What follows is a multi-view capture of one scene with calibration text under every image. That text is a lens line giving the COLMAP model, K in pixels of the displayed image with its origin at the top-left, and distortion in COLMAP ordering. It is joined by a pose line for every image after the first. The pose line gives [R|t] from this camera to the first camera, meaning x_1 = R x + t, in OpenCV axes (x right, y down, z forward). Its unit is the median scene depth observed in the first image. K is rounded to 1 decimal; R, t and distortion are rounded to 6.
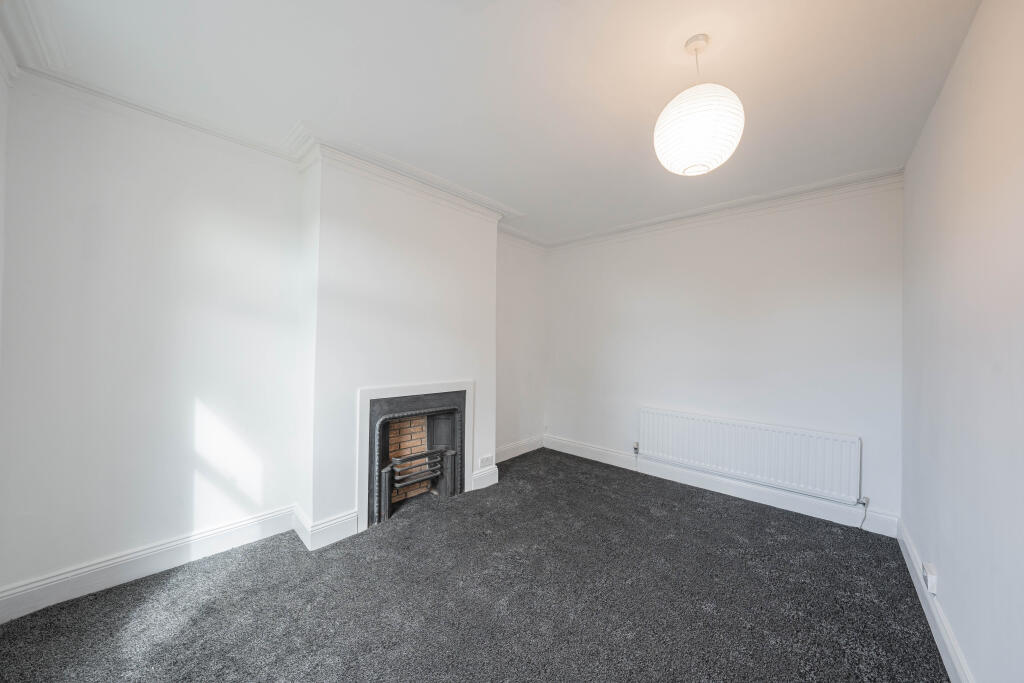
lens RADIAL K [[349.5, 0, 515.3], [0, 349.5, 343.7], [0, 0, 1]] dist [-0.027362, 0.006223]
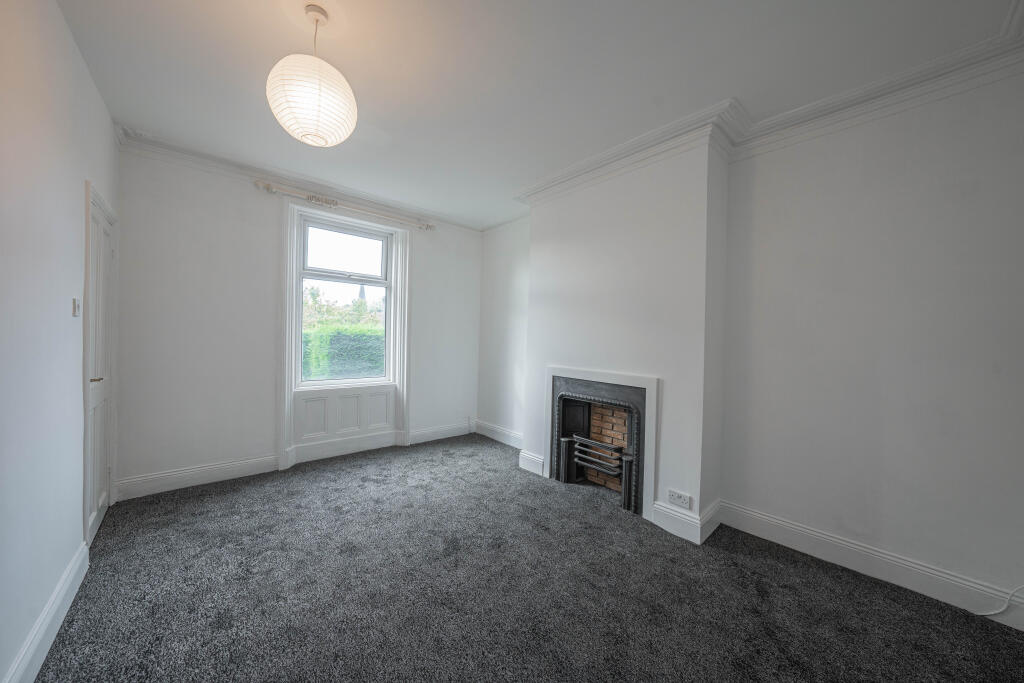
lens RADIAL K [[349.5, 0, 515.3], [0, 349.5, 343.7], [0, 0, 1]] dist [-0.027362, 0.006223]
pose [[-0.097846, -0.011784, -0.995132, 0.708942], [-0.026023, 0.999618, -0.009279, 0.052749], [0.994861, 0.024989, -0.098115, 0.833325]]
